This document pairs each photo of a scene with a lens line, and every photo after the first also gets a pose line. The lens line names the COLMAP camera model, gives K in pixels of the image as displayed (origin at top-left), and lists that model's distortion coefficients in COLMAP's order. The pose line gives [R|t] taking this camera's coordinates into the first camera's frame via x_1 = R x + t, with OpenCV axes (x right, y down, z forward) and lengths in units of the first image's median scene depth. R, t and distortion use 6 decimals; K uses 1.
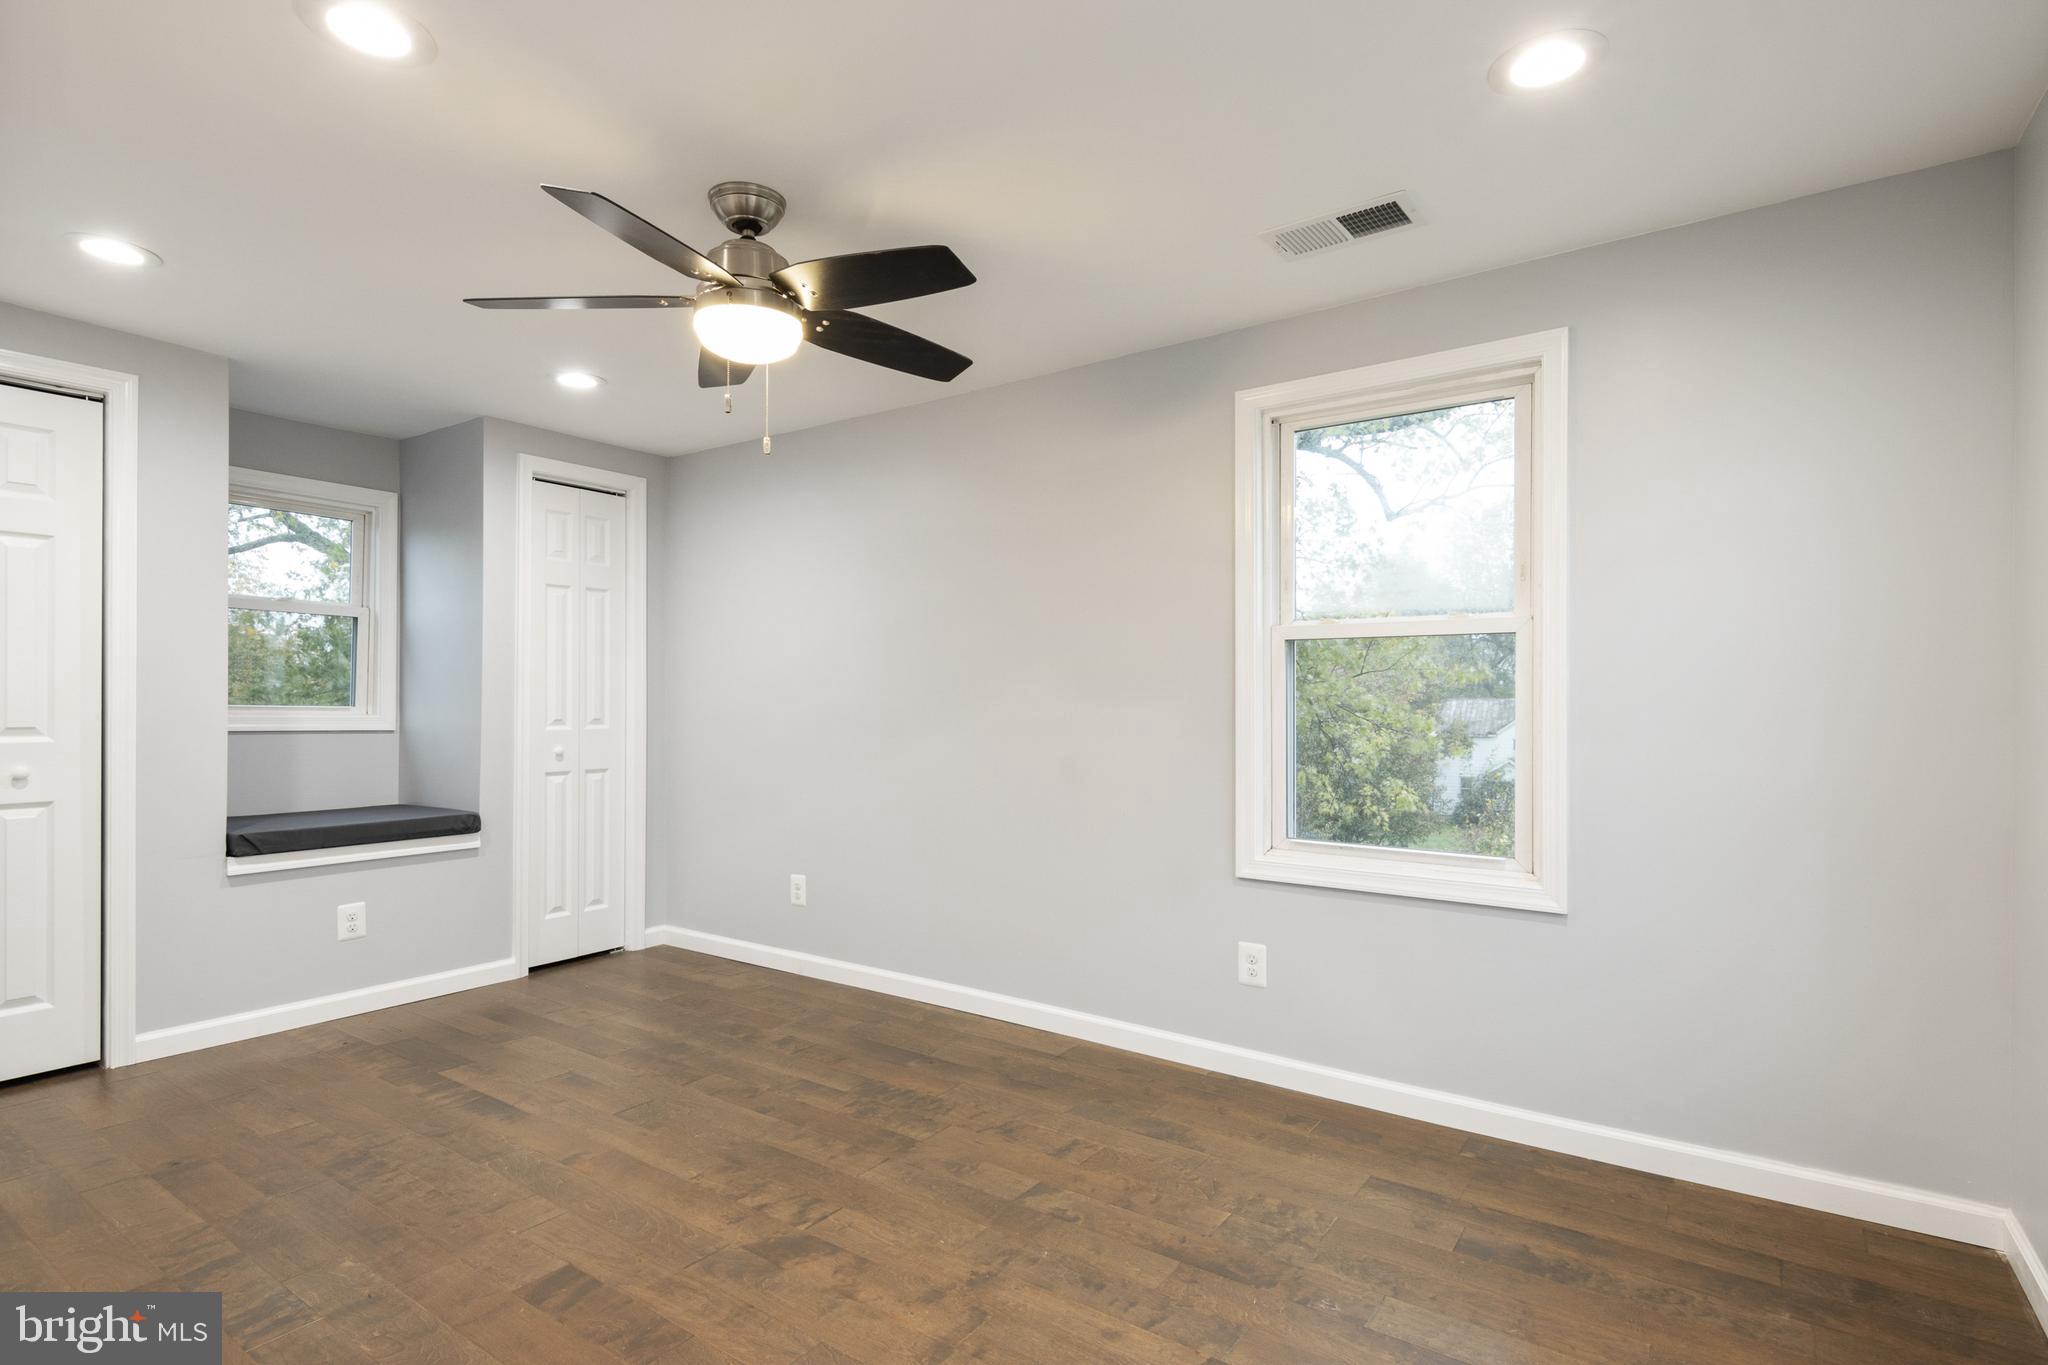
lens RADIAL K [[1033.5, 0, 1015.6], [0, 1033.5, 703.2], [0, 0, 1]] dist [0.004317, 0.000034]
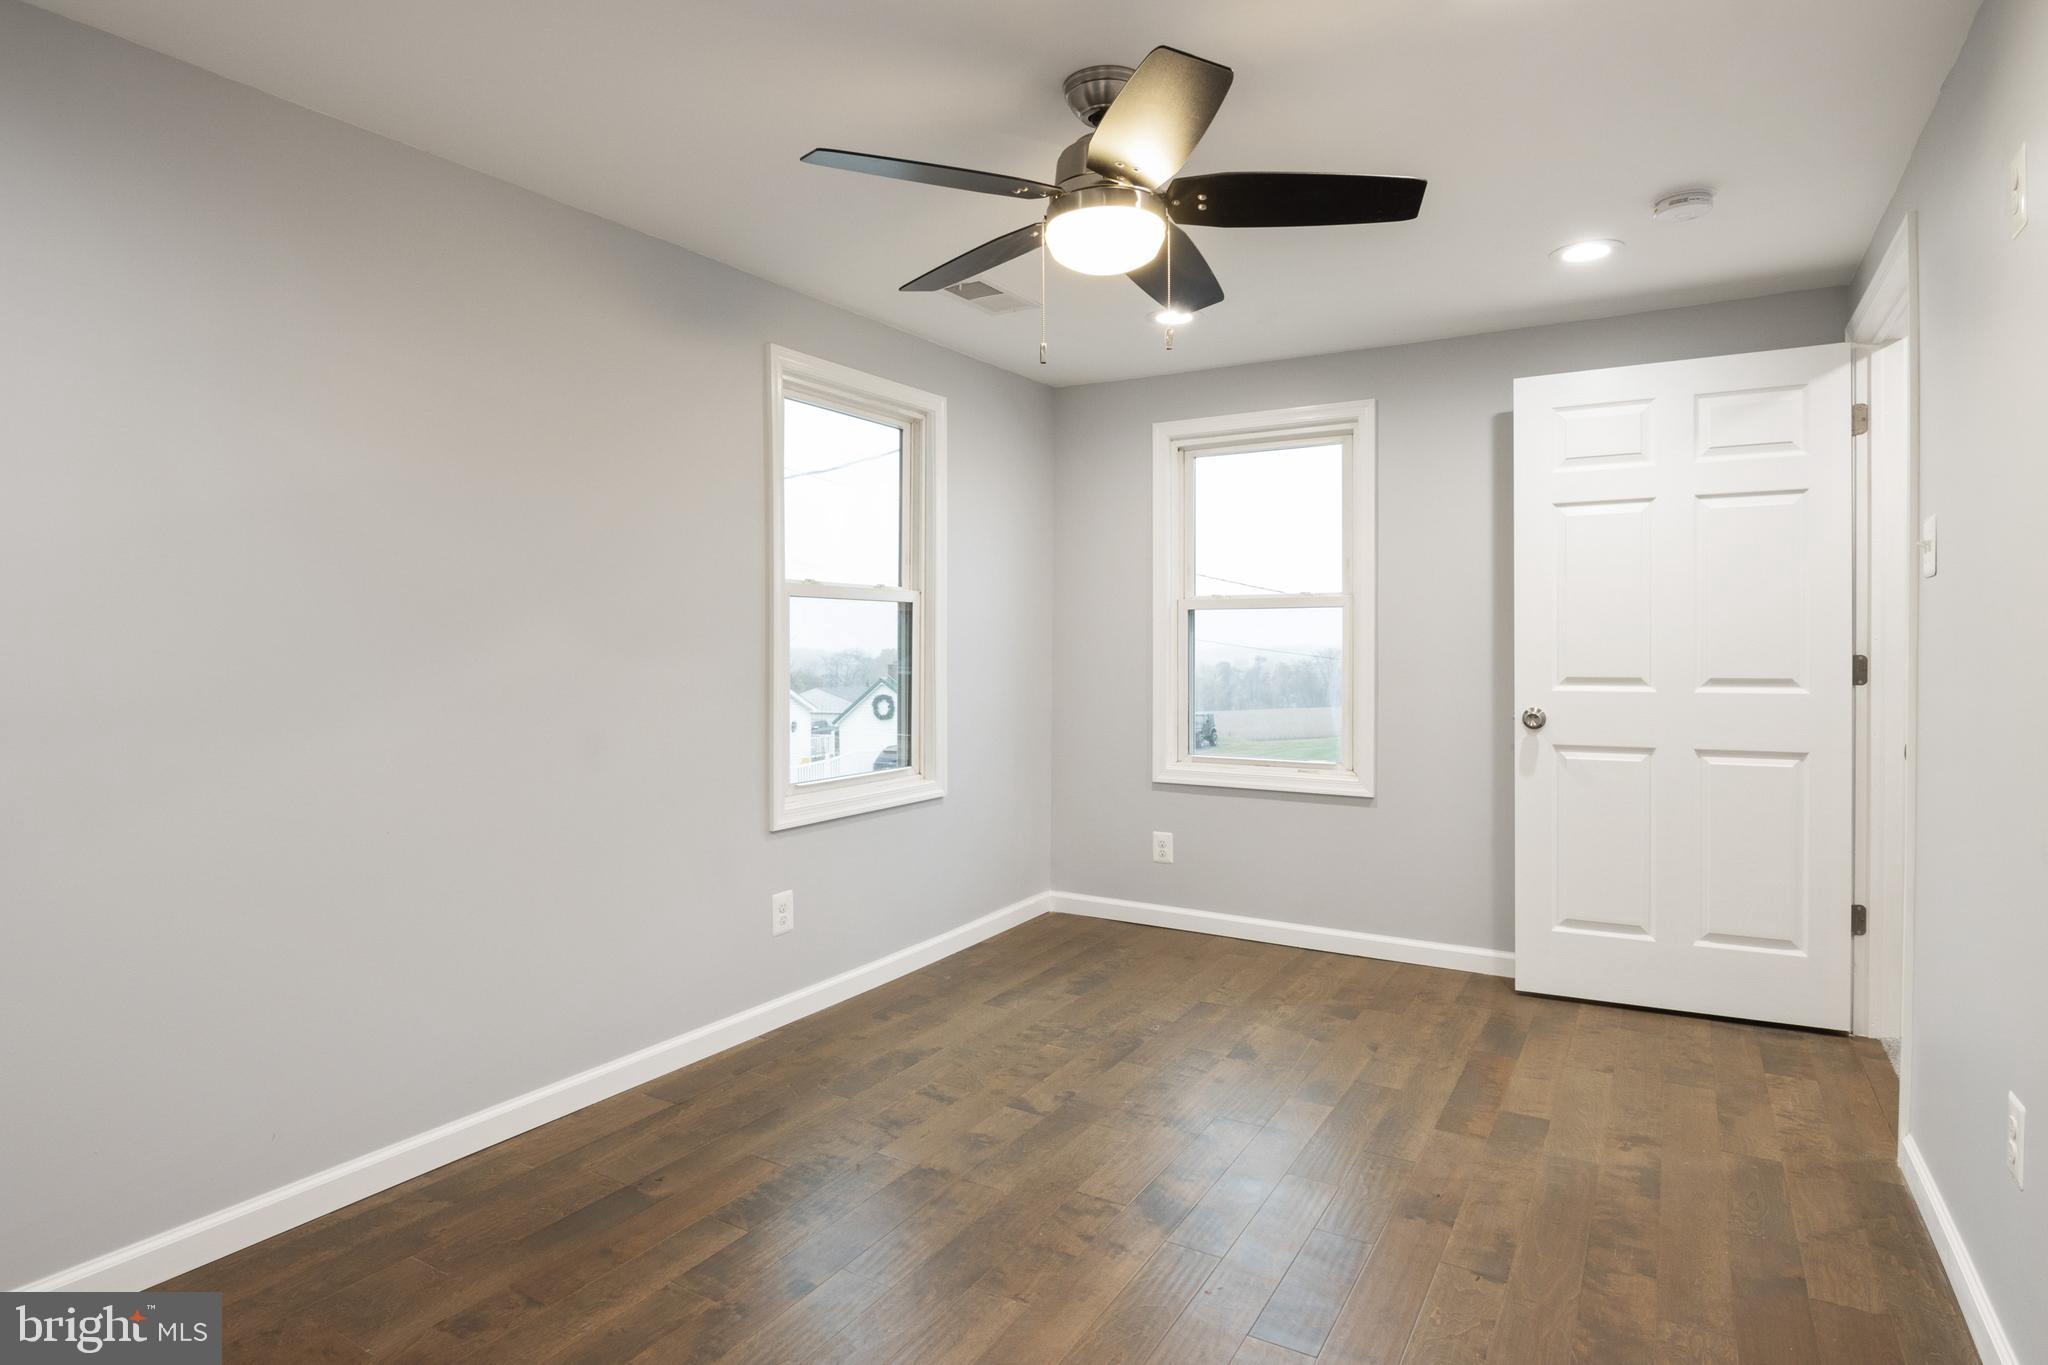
lens RADIAL K [[1120.9, 0, 1024.0], [0, 1120.9, 682.5], [0, 0, 1]] dist [-0.005880, -0.001192]
pose [[-0.094637, -0.035291, 0.994886, -0.820075], [0.007537, 0.999317, 0.036166, -0.012314], [-0.995483, 0.010922, -0.094306, 0.799709]]
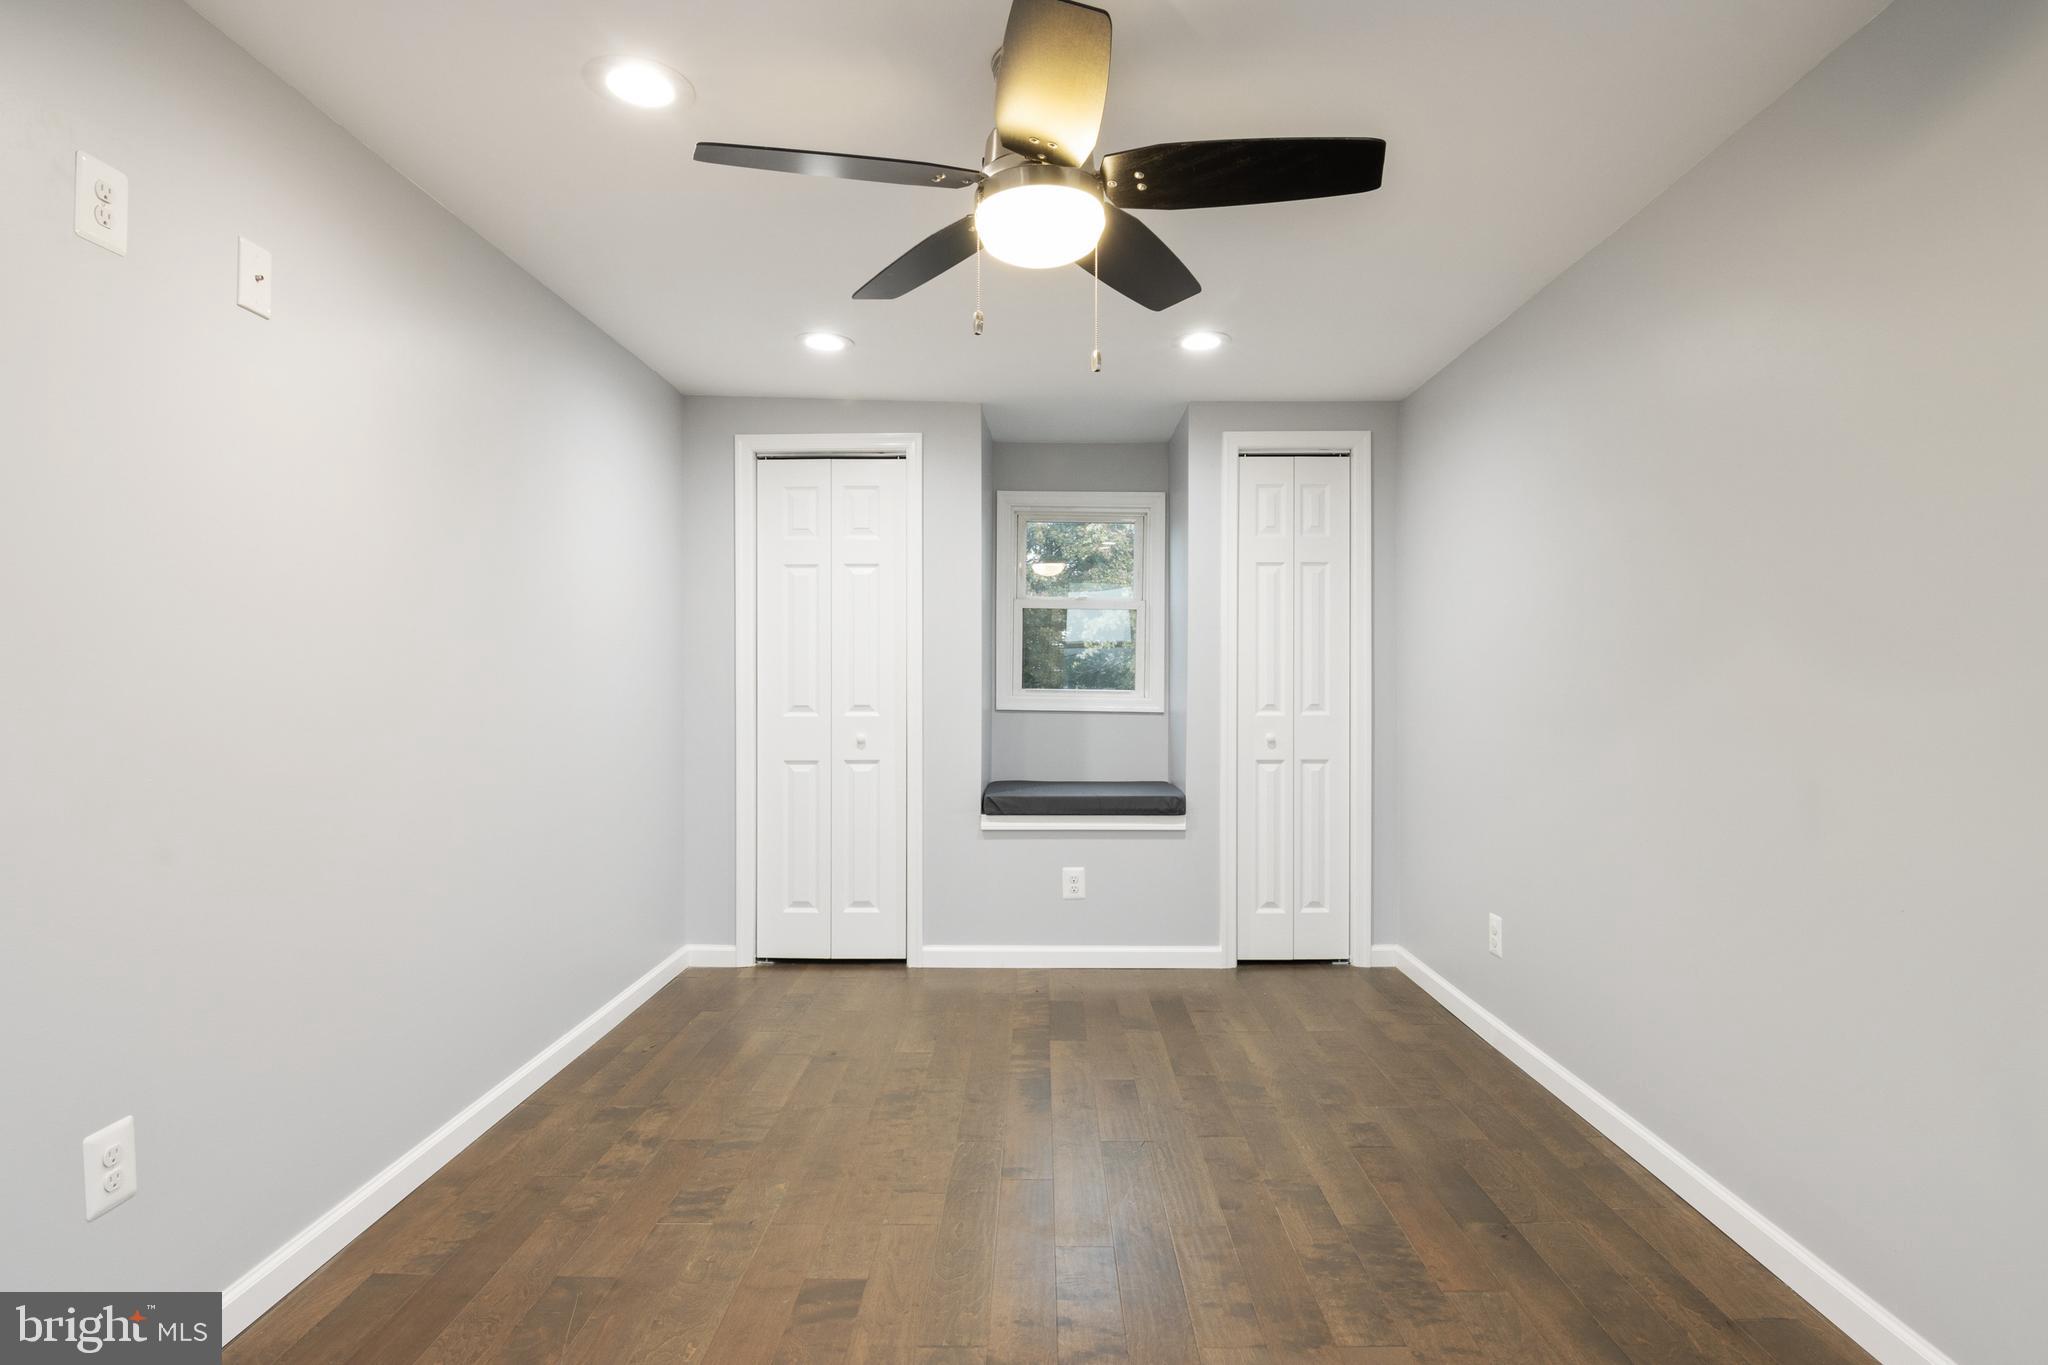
lens RADIAL K [[1038.7, 0, 1019.0], [0, 1038.7, 680.3], [0, 0, 1]] dist [0.000585, -0.000199]
pose [[0.572774, -0.002834, -0.819709, 0.276112], [0.000741, 0.999995, -0.002939, -0.004897], [0.819713, 0.001075, 0.572773, 0.357425]]
